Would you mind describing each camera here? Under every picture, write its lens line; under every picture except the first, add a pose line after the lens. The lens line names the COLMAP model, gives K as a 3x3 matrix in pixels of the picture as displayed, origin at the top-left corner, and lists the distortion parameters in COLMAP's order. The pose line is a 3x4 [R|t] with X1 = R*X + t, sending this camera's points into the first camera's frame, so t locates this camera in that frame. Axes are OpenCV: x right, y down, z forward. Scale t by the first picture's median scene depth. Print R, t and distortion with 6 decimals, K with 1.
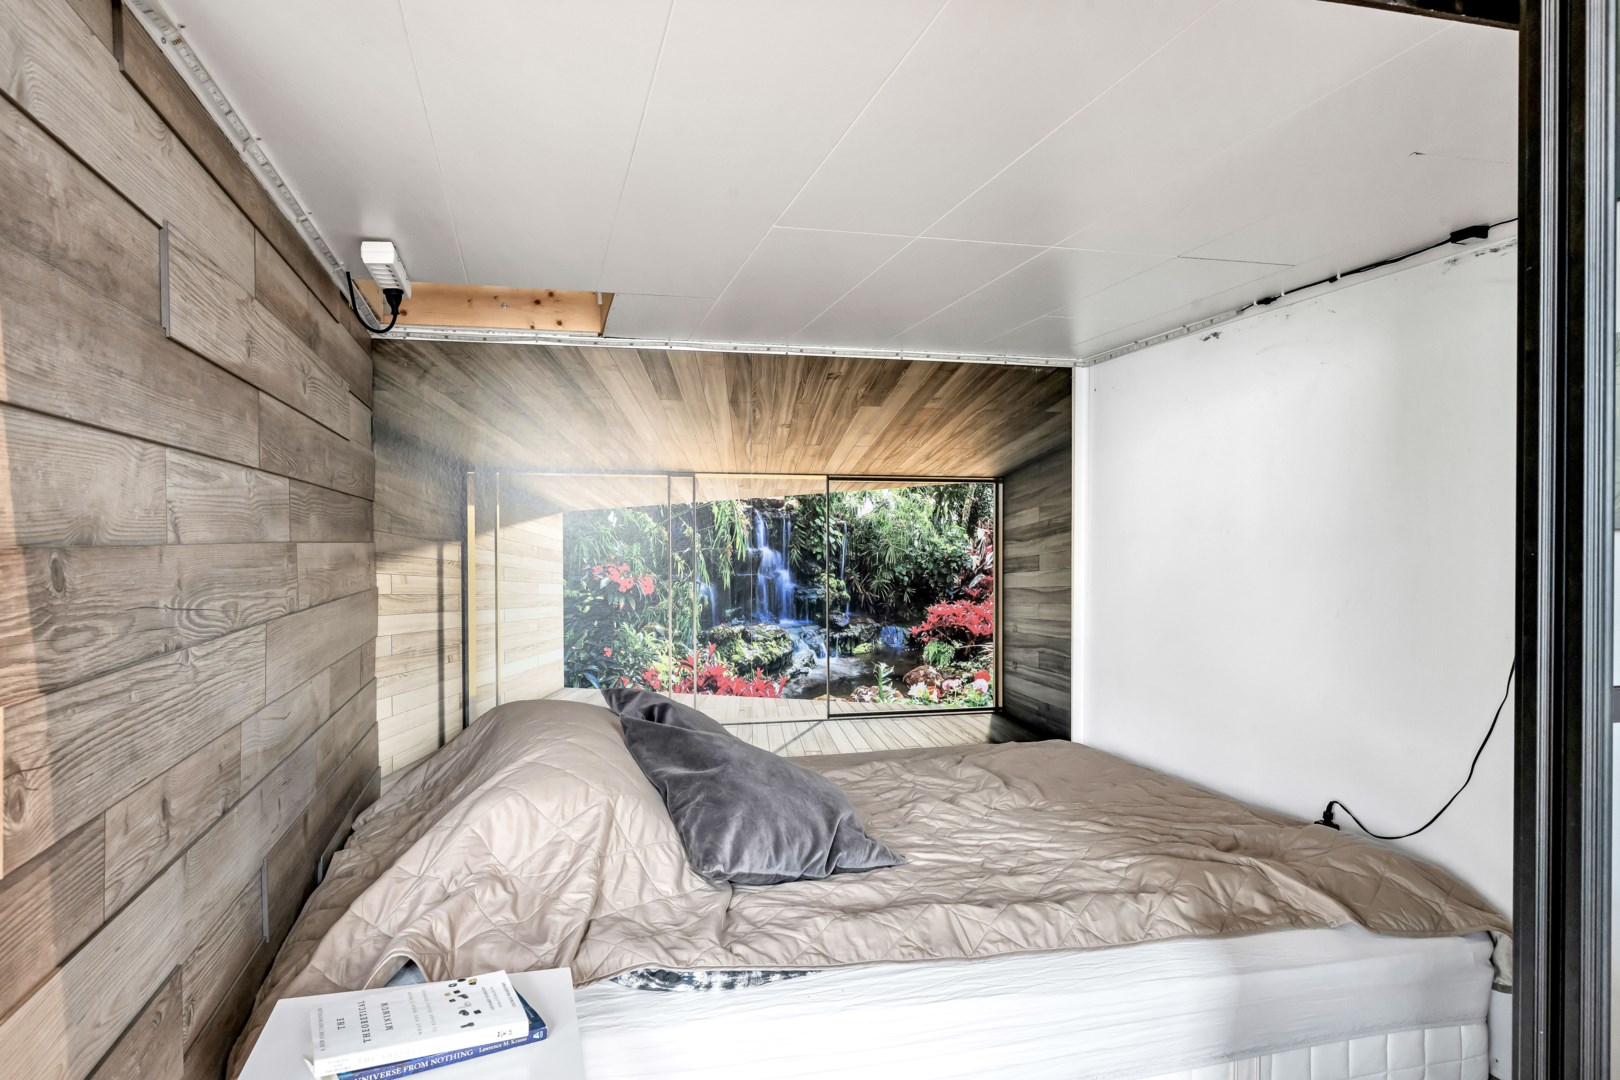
lens RADIAL K [[1064.4, 0, 812.0], [0, 1064.4, 564.4], [0, 0, 1]] dist [0.002334, -0.000557]
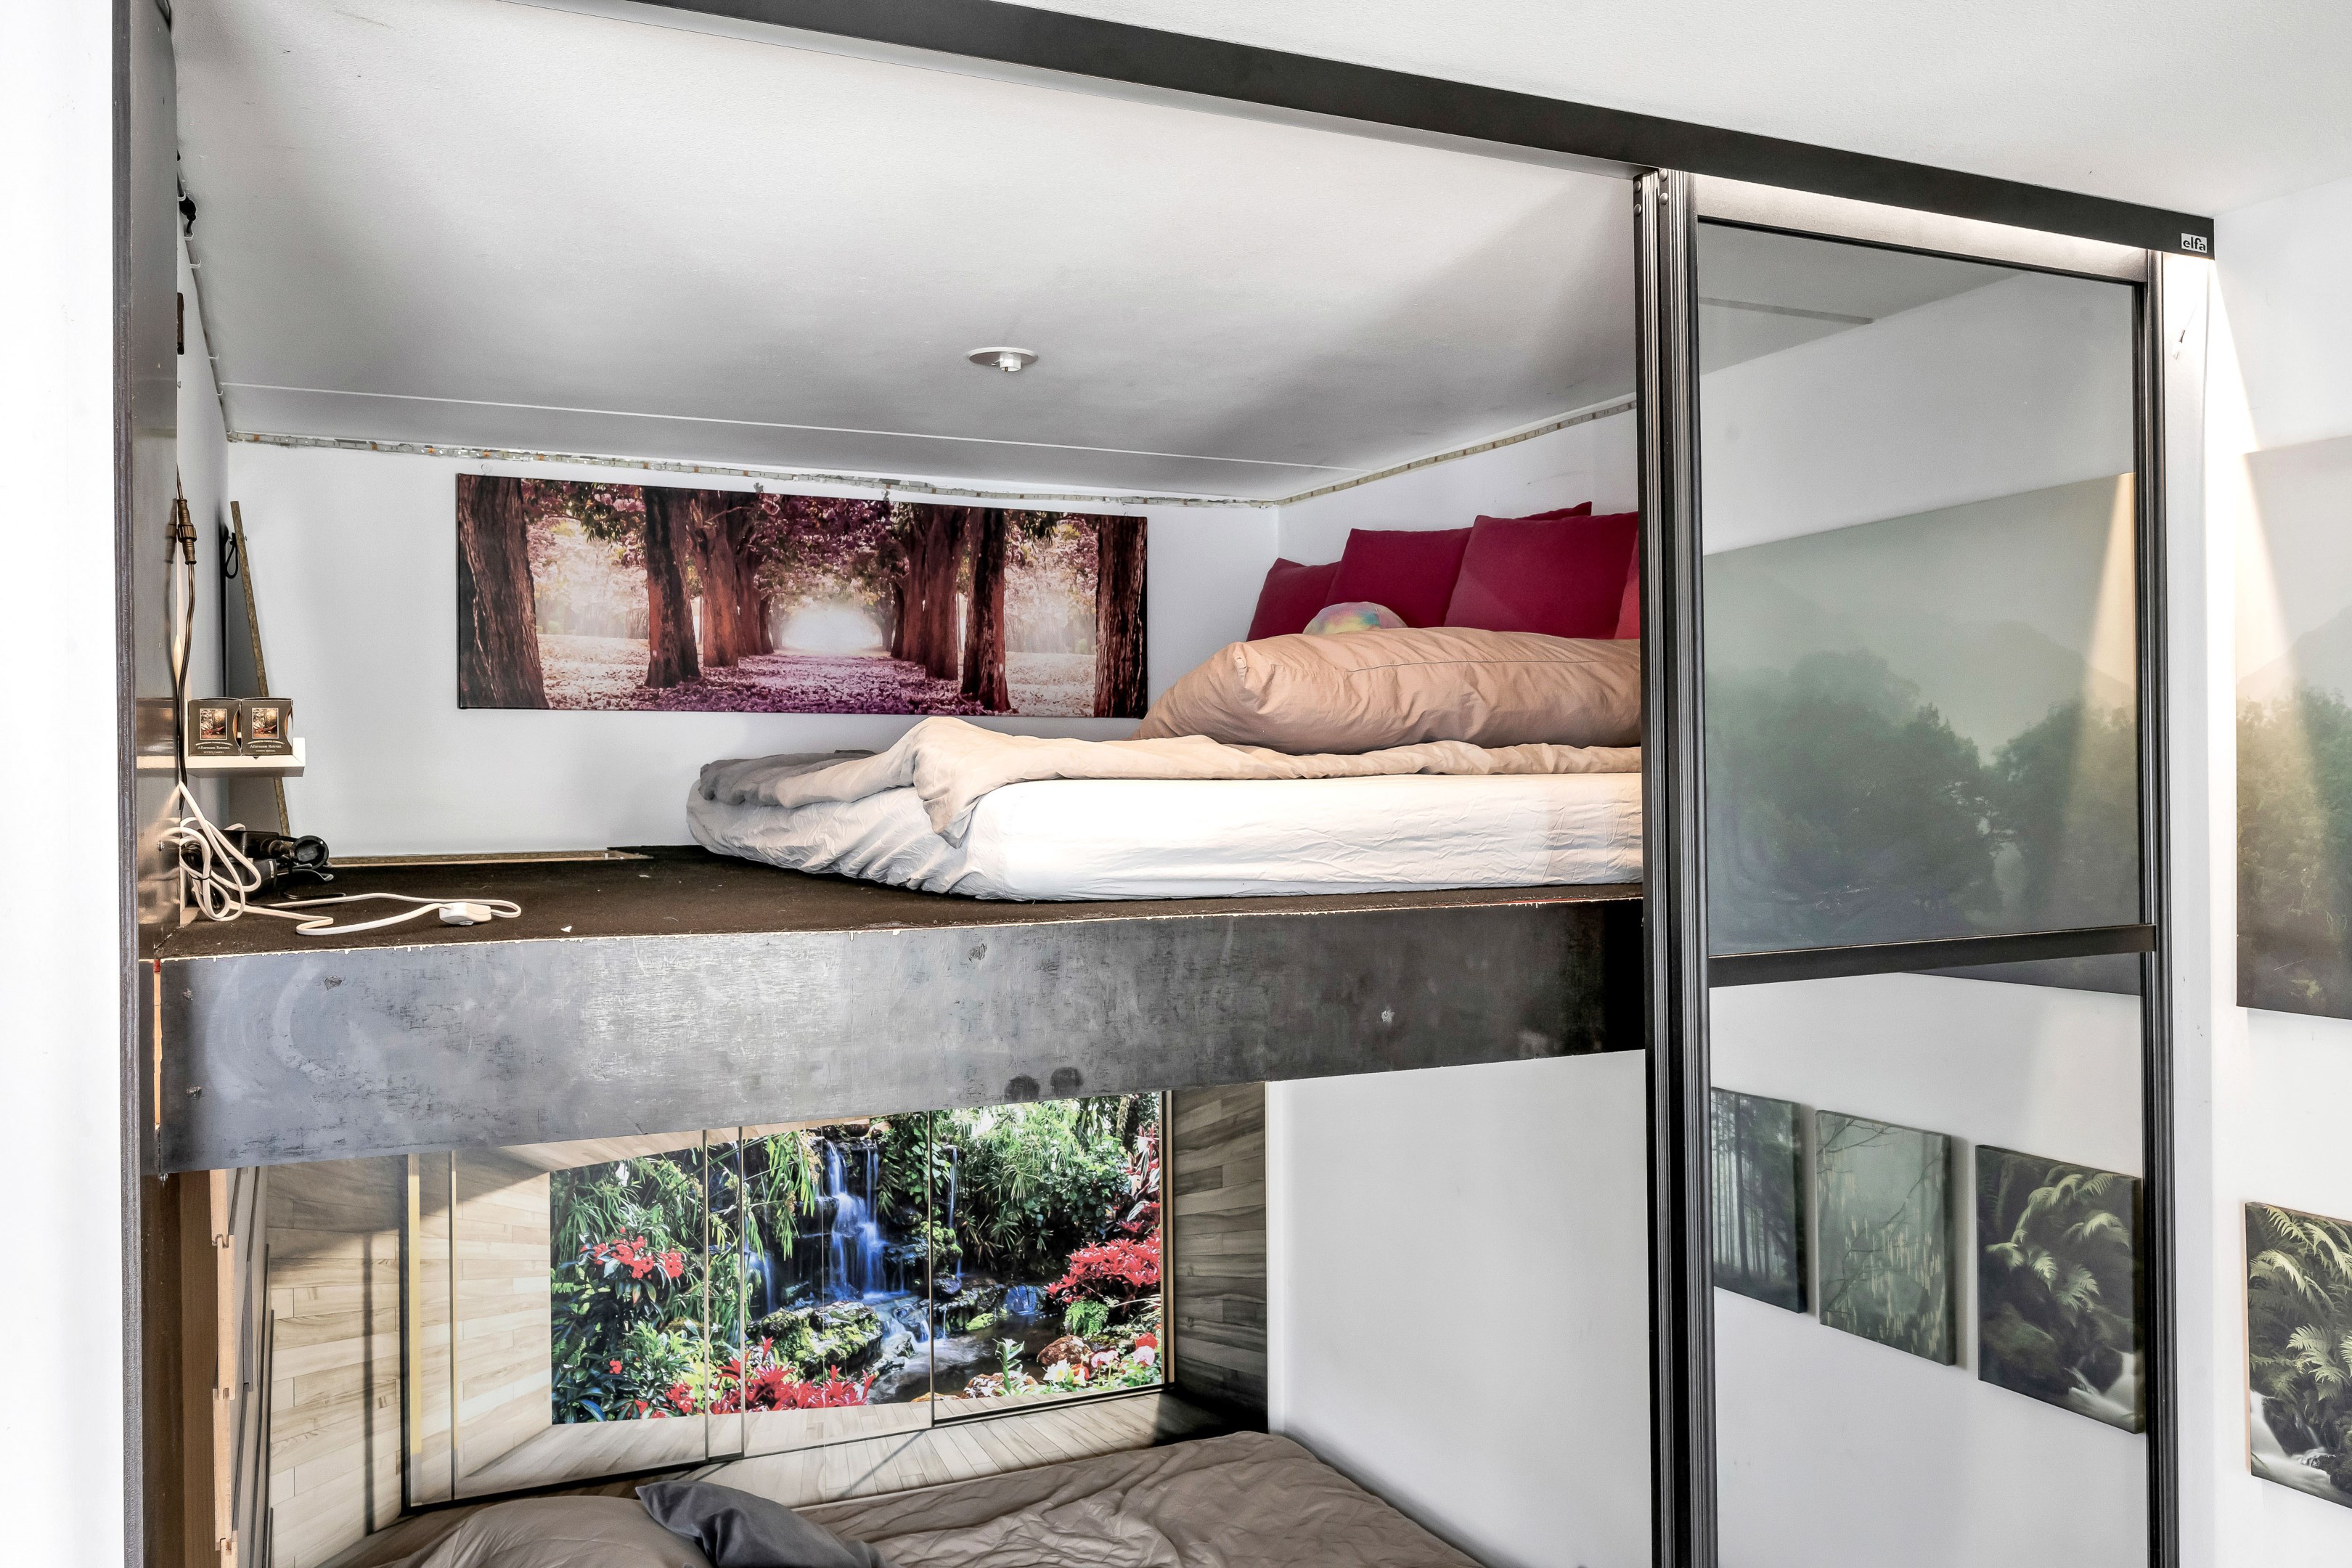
lens RADIAL K [[1853.4, 0, 1176.0], [0, 1853.4, 784.0], [0, 0, 1]] dist [-0.000197, -0.001247]
pose [[0.983358, -0.006414, 0.181564, -0.047017], [0.010308, 0.999736, -0.020515, -0.256635], [-0.181385, 0.022045, 0.983165, -0.252601]]
